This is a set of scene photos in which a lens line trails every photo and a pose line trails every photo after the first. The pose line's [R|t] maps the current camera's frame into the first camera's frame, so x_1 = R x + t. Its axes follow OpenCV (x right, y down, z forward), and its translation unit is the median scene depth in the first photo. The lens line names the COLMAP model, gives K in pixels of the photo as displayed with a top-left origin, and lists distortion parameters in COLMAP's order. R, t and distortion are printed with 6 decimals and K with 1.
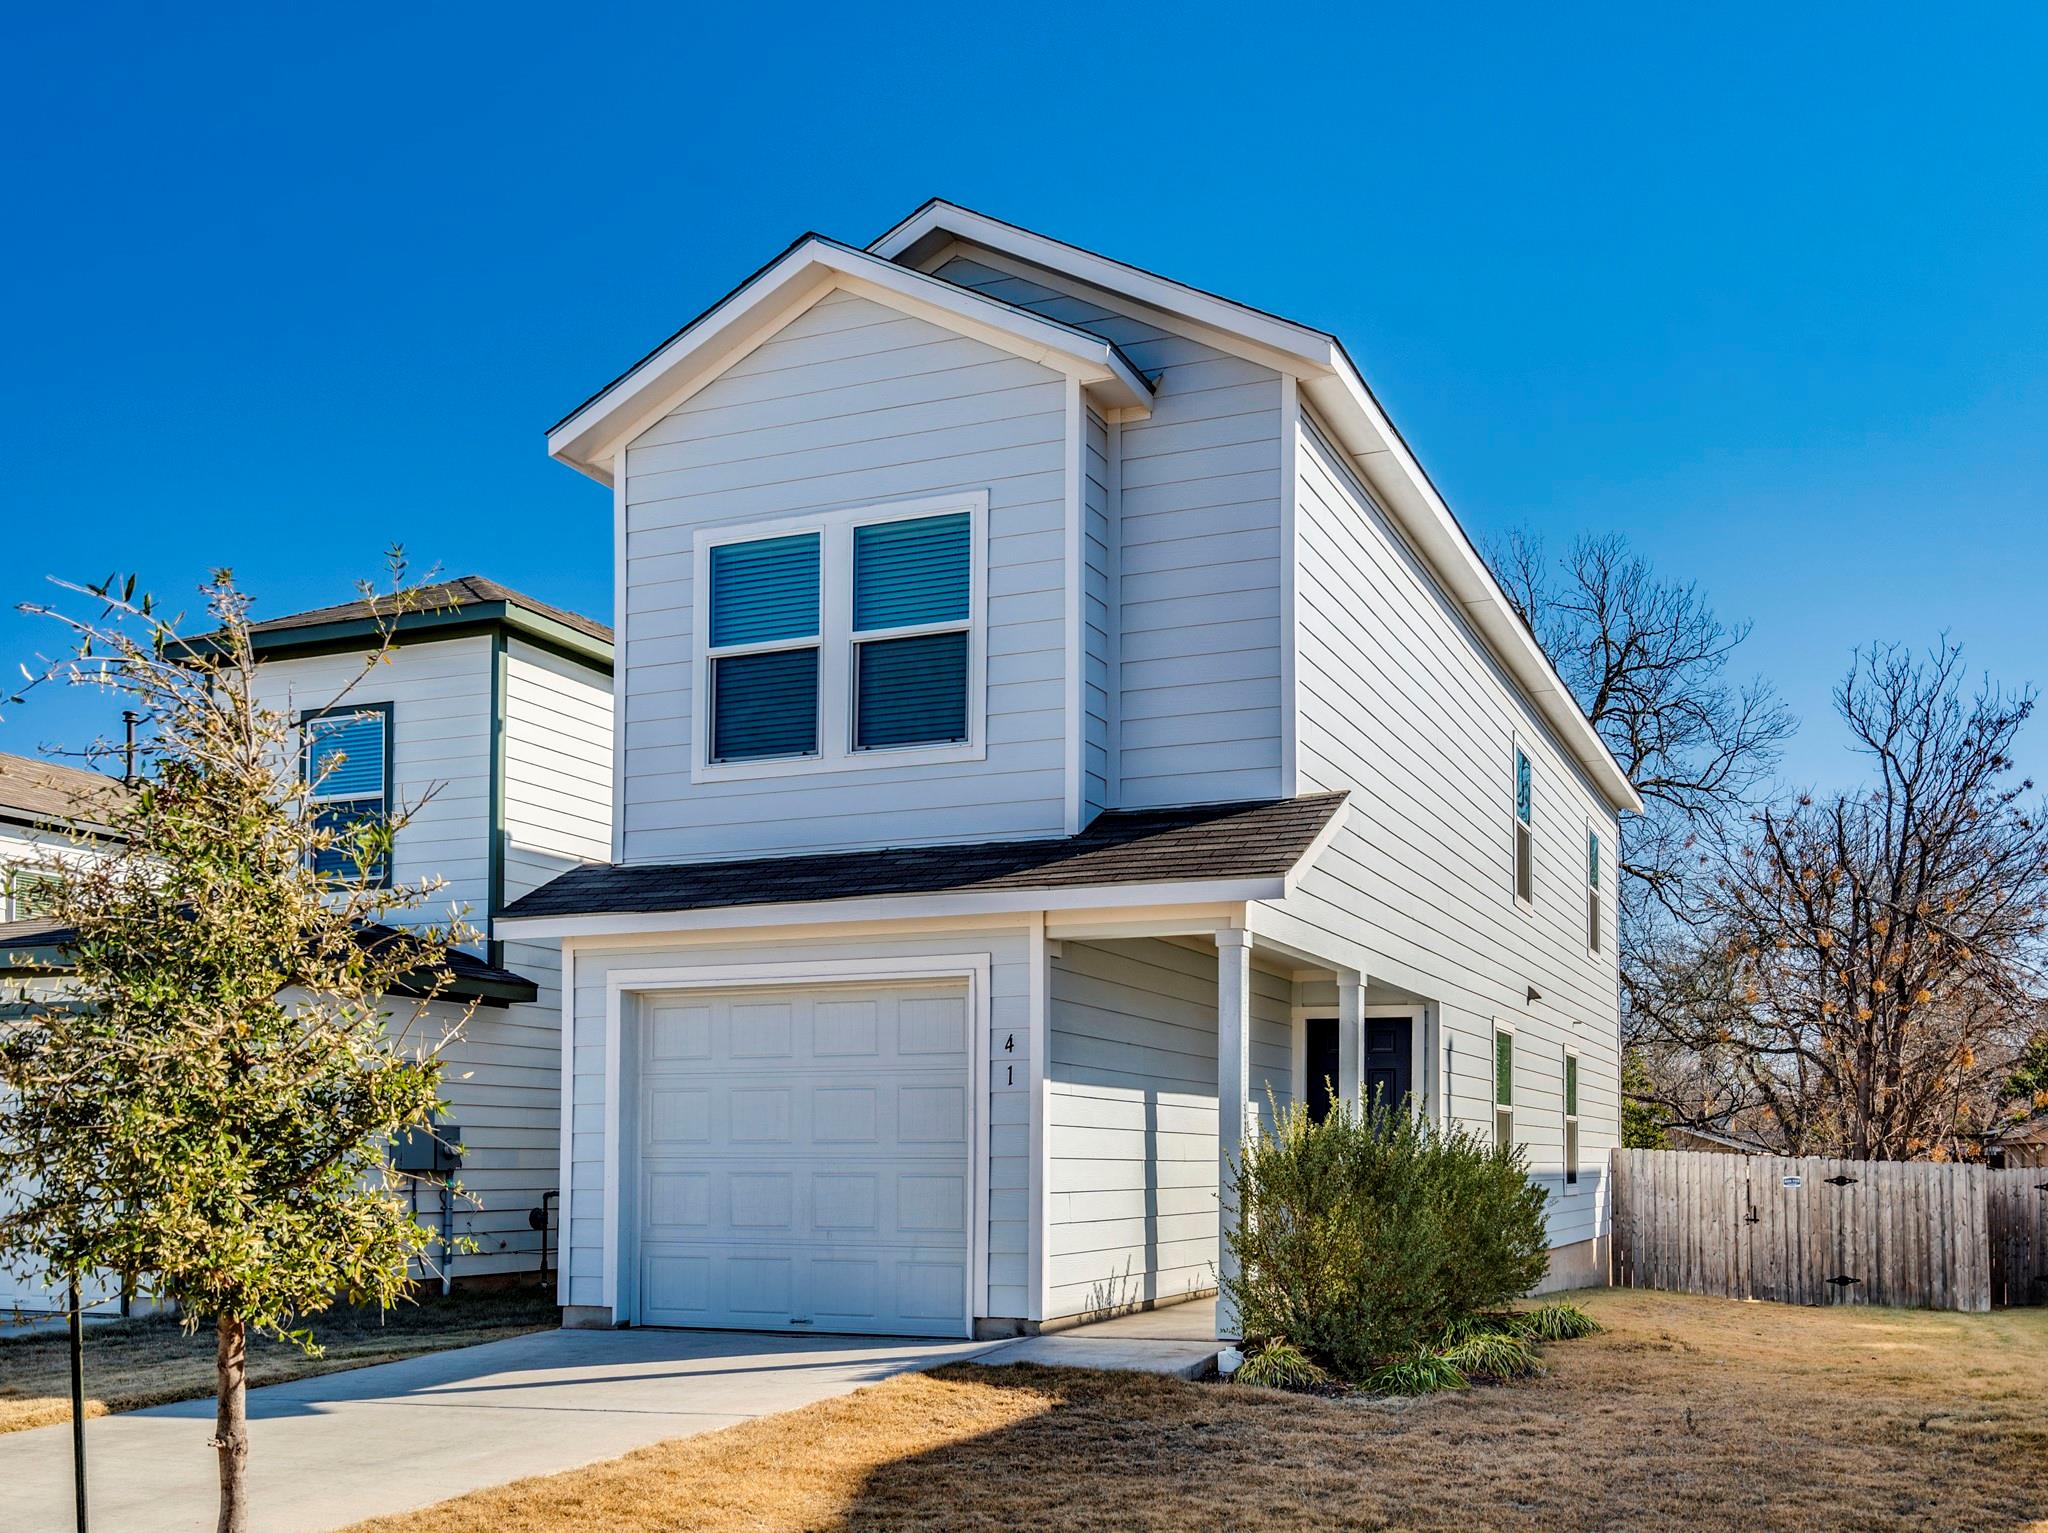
lens RADIAL K [[1948.8, 0, 1098.2], [0, 1948.8, 1067.4], [0, 0, 1]] dist [0.008377, 0.007382]
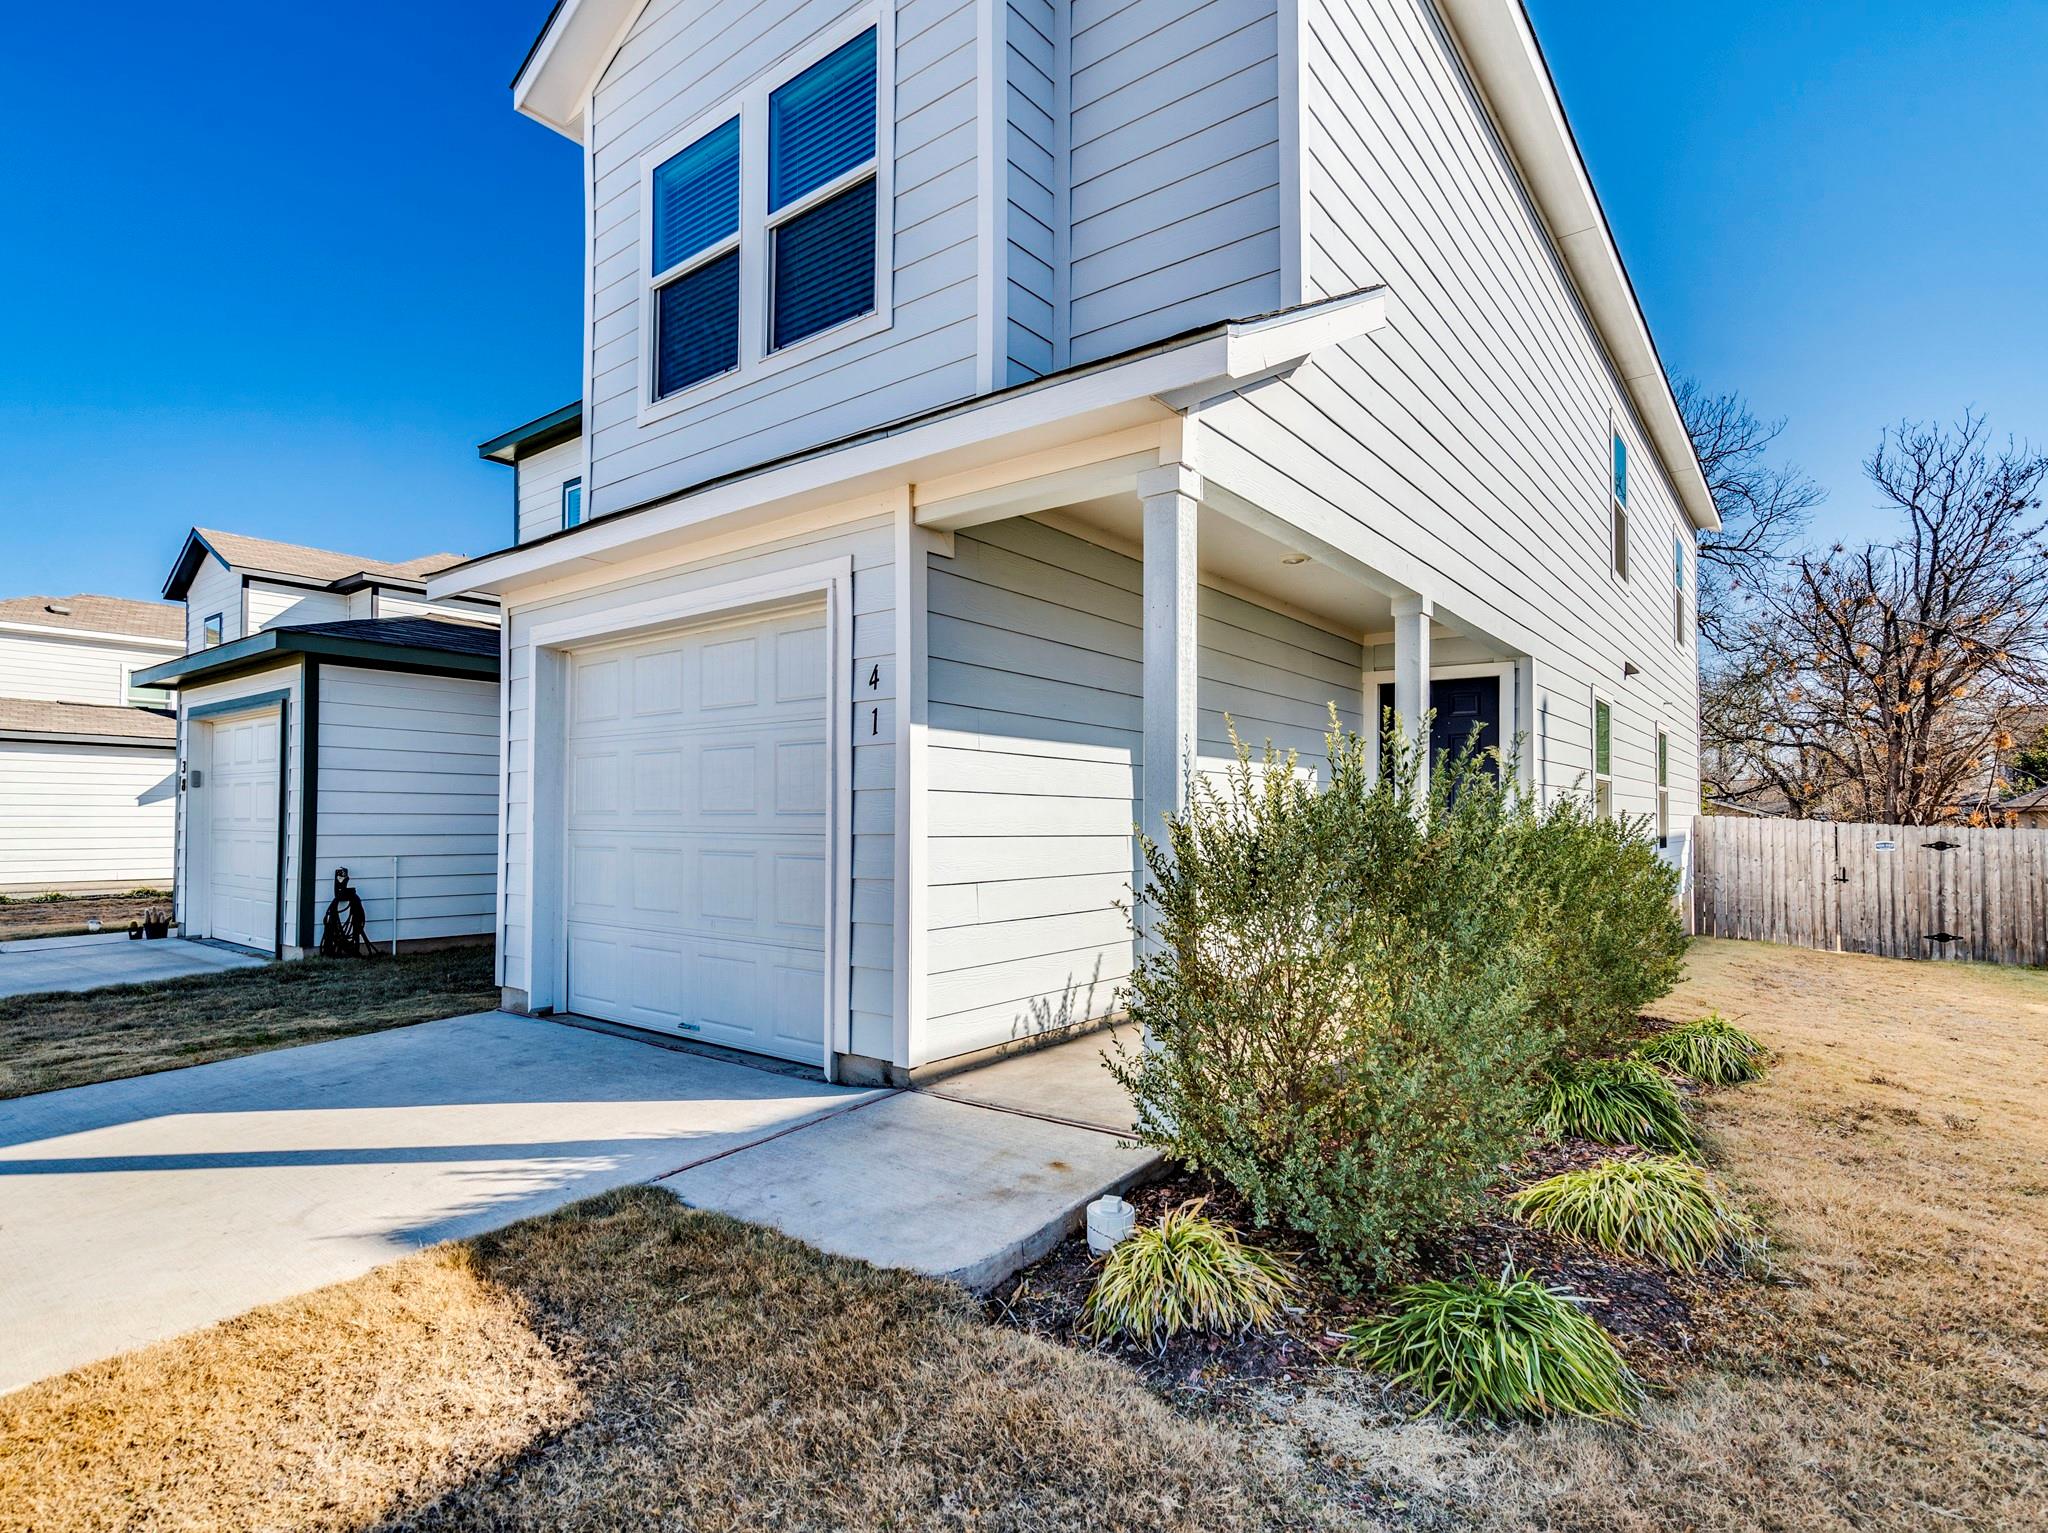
lens RADIAL K [[1071.3, 0, 962.4], [0, 1071.3, 790.4], [0, 0, 1]] dist [-0.000657, 0.000191]
pose [[0.951987, -0.007122, -0.306057, 0.046104], [0.013130, 0.999759, 0.017578, 0.009998], [0.305858, -0.020753, 0.951851, 0.273856]]
